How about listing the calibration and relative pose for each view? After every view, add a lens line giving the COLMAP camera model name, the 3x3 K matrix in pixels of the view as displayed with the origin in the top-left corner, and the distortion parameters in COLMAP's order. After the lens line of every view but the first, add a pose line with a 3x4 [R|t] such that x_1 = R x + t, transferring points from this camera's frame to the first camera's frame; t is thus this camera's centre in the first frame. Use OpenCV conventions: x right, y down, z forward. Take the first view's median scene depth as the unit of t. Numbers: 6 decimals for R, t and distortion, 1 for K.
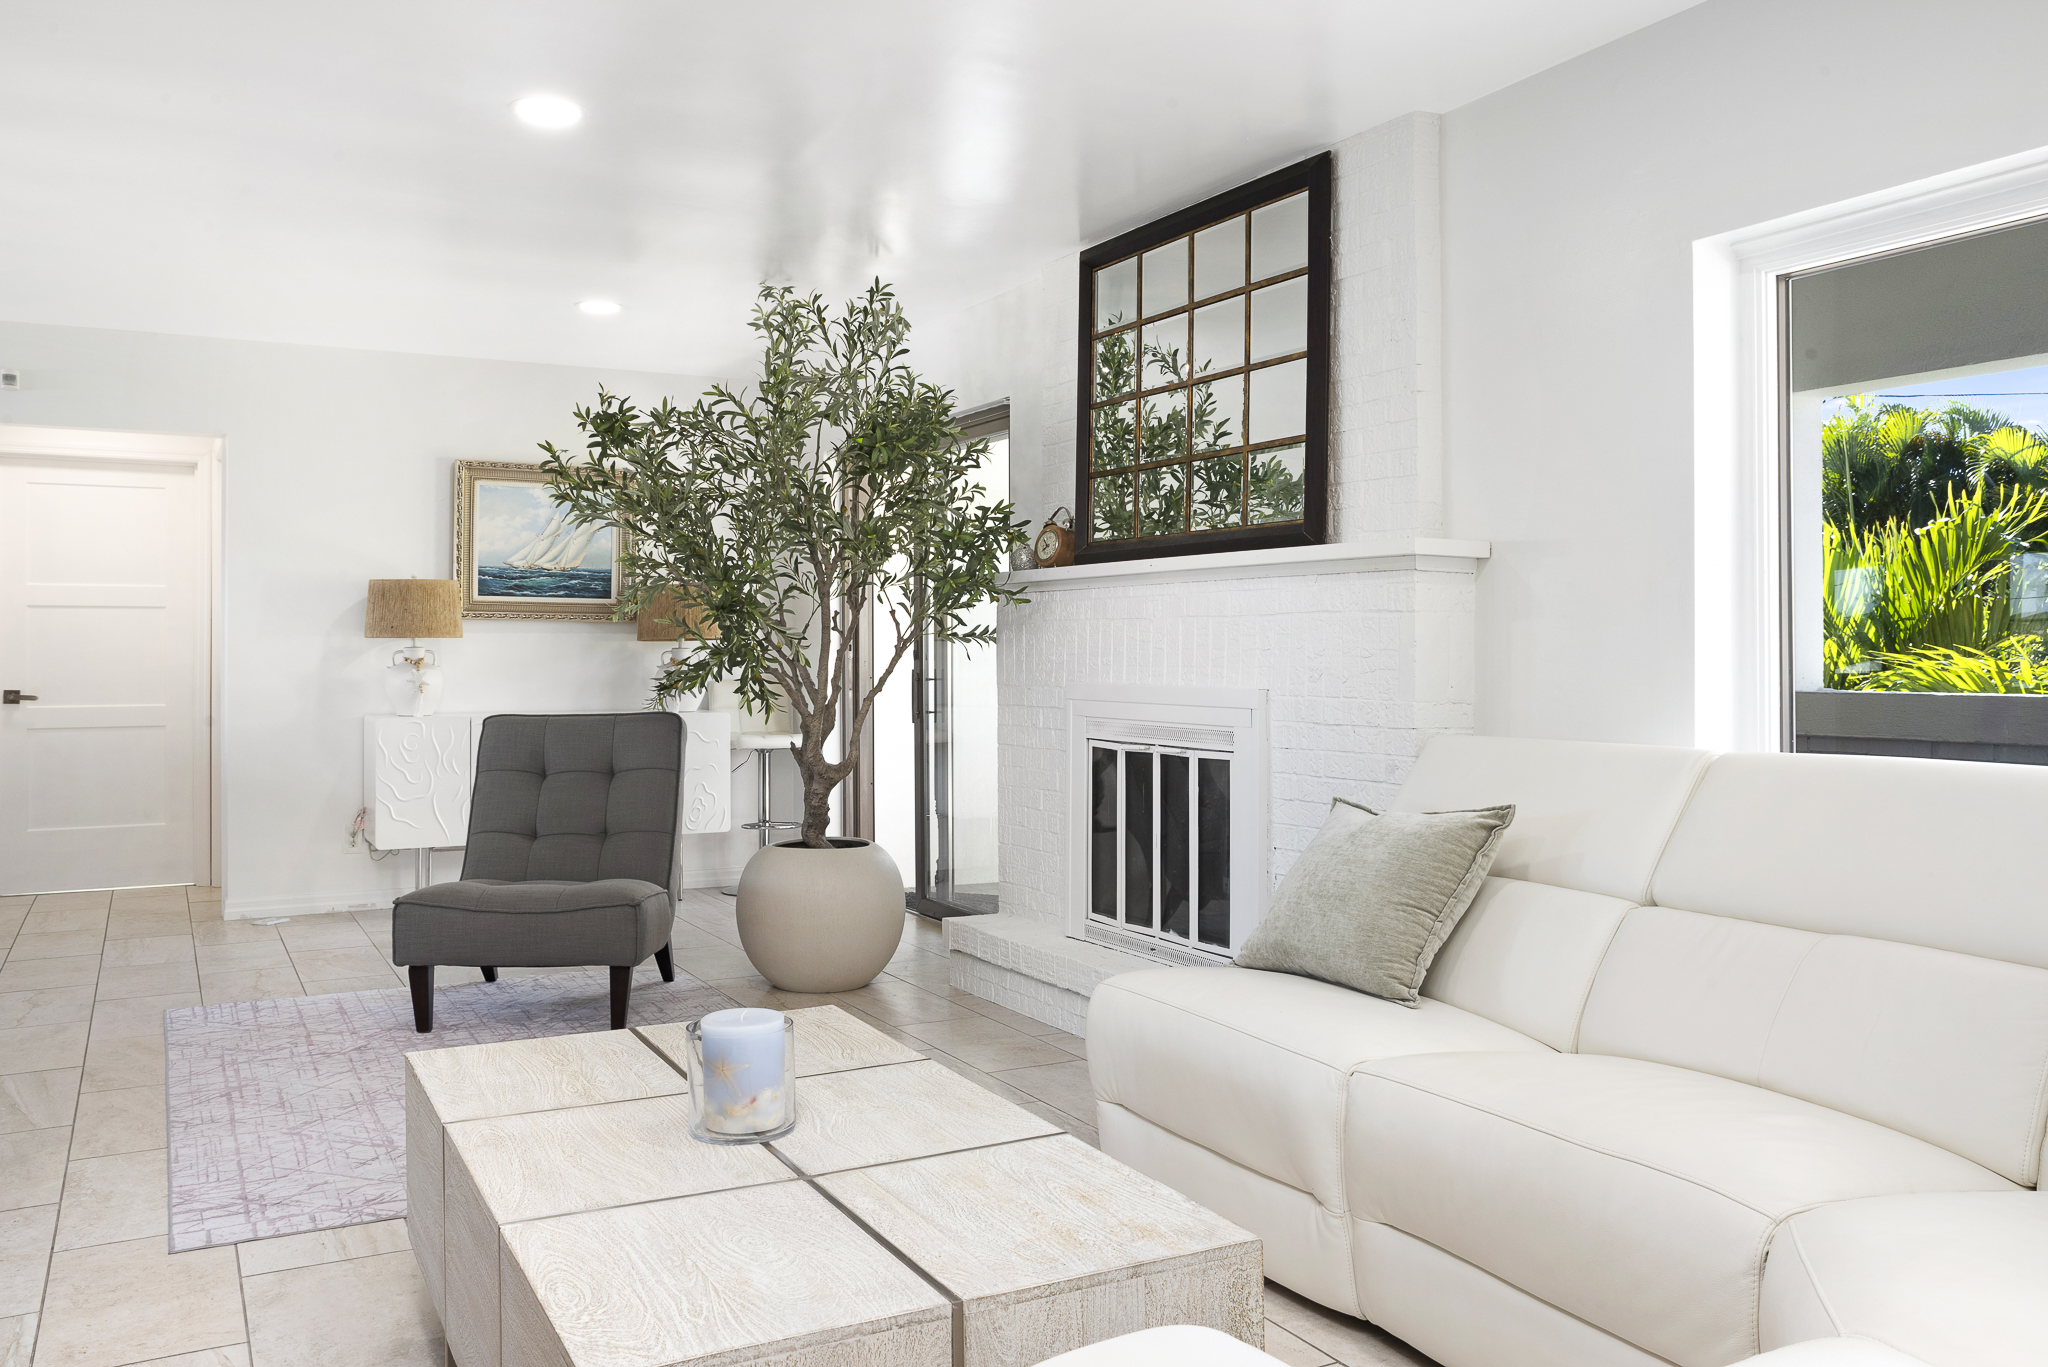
lens RADIAL K [[1696.7, 0, 1024.0], [0, 1696.7, 683.5], [0, 0, 1]] dist [-0.001688, -0.002110]
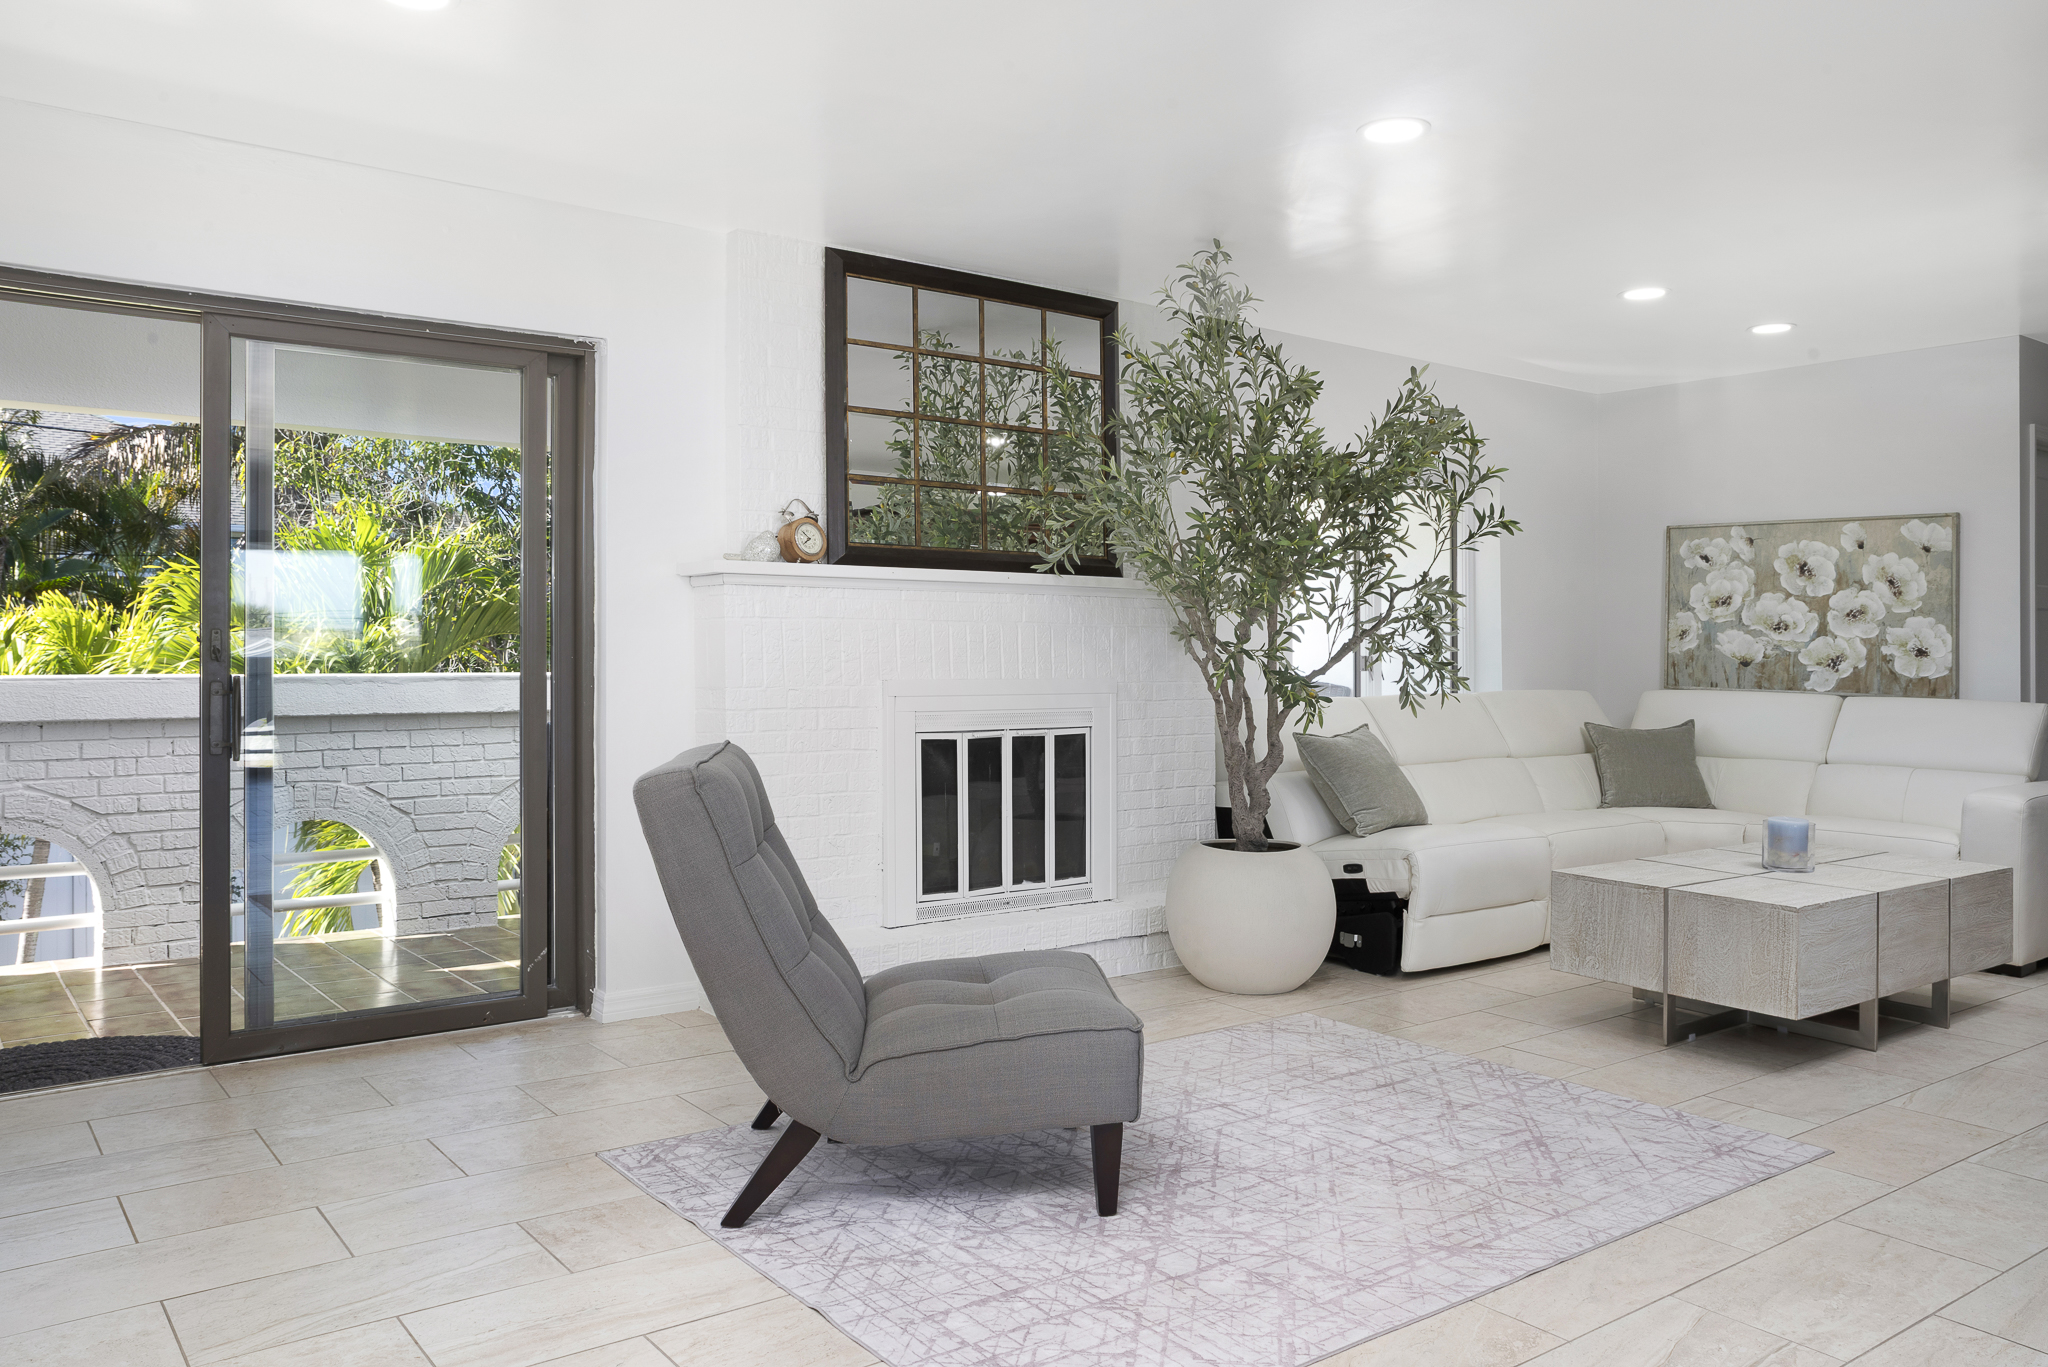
lens RADIAL K [[1534.5, 0, 1024.0], [0, 1534.5, 683.5], [0, 0, 1]] dist [-0.044580, 0.000459]
pose [[-0.170726, -0.021392, 0.985086, -0.998631], [0.012969, 0.999629, 0.023955, -0.022038], [-0.985233, 0.016866, -0.170385, 1.196062]]
